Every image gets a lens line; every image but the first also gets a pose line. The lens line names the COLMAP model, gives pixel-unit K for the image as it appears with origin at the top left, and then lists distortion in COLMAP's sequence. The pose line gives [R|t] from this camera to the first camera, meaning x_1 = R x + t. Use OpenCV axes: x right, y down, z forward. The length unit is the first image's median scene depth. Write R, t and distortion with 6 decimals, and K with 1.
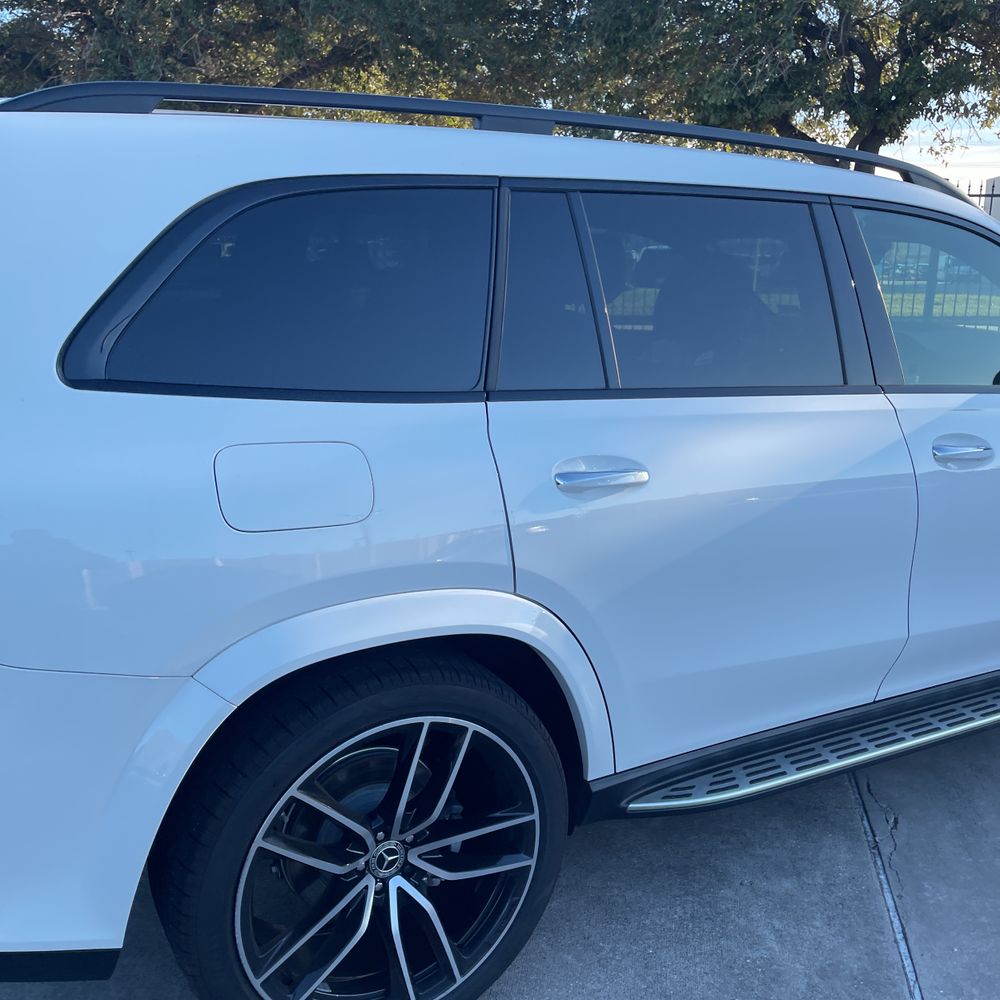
lens RADIAL K [[1012.1, 0, 480.1], [0, 1012.1, 505.5], [0, 0, 1]] dist [0.026188, 0.000000]
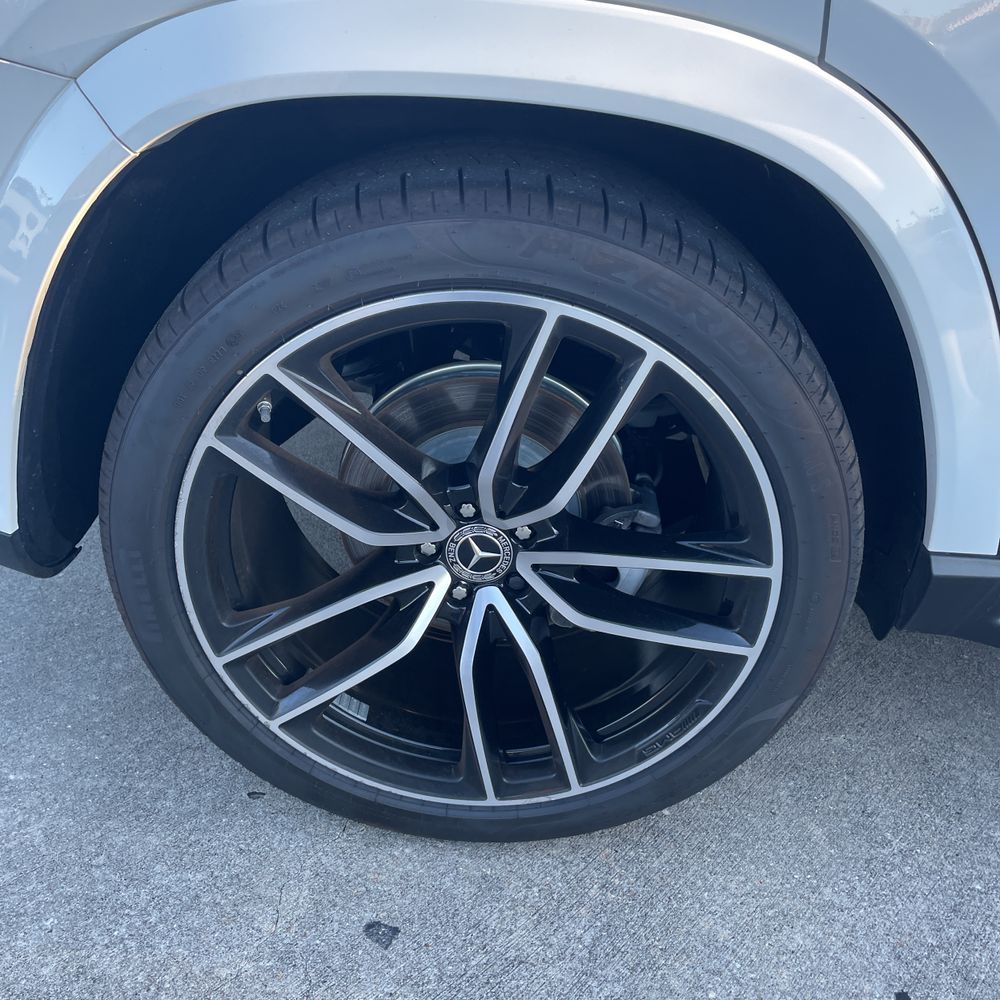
lens RADIAL K [[1012.1, 0, 501.9], [0, 1012.1, 500.4], [0, 0, 1]] dist [0.026188, 0.000000]
pose [[0.846800, 0.287127, -0.447760, 0.160800], [-0.164554, 0.941909, 0.292797, 0.153125], [0.505819, -0.174260, 0.844856, 0.533828]]
